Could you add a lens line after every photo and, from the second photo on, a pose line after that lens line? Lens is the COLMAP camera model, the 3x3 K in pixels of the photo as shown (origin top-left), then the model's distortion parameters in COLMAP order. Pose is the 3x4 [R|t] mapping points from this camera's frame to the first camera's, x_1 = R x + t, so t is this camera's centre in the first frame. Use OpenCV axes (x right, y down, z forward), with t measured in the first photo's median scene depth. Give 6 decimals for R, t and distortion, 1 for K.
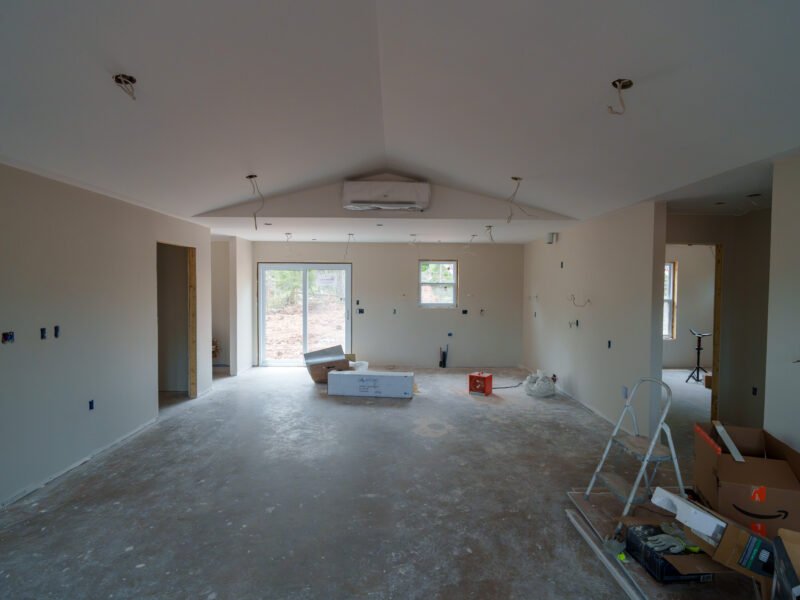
lens RADIAL K [[417.7, 0, 400.0], [0, 417.7, 300.0], [0, 0, 1]] dist [-0.013565, 0.001697]
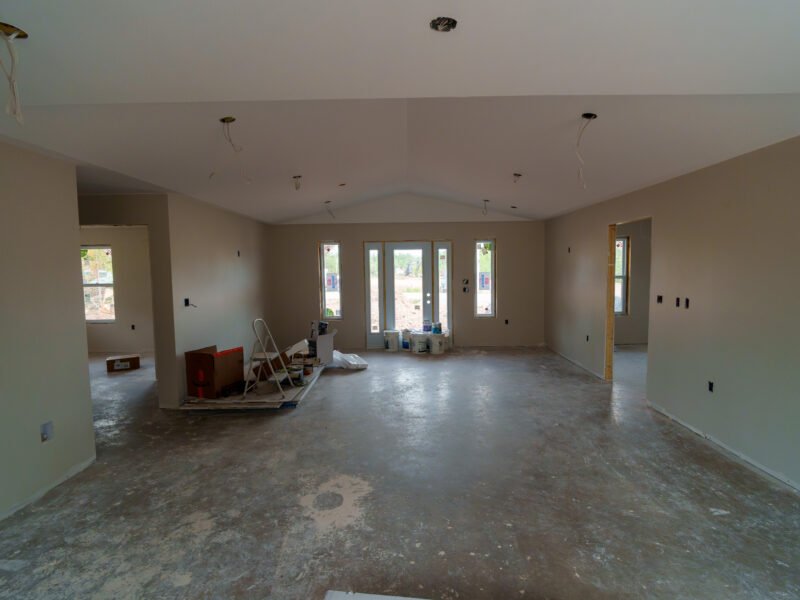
lens RADIAL K [[416.5, 0, 410.4], [0, 416.5, 289.9], [0, 0, 1]] dist [-0.026625, -0.000067]
pose [[-0.999963, 0.008099, 0.002862, -0.048808], [0.008324, 0.995865, 0.090463, -0.073640], [-0.002118, 0.090484, -0.995896, 2.158921]]
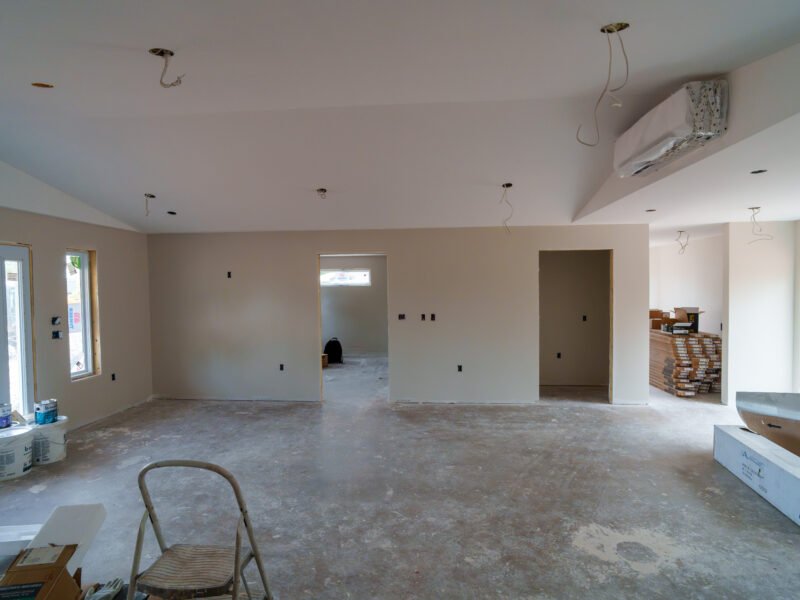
lens RADIAL K [[417.7, 0, 400.0], [0, 417.7, 300.0], [0, 0, 1]] dist [-0.013565, 0.001697]
pose [[-0.094502, 0.020227, -0.995319, 0.870562], [-0.024863, 0.999434, 0.022671, -0.028322], [0.995214, 0.026889, -0.093946, 1.024358]]
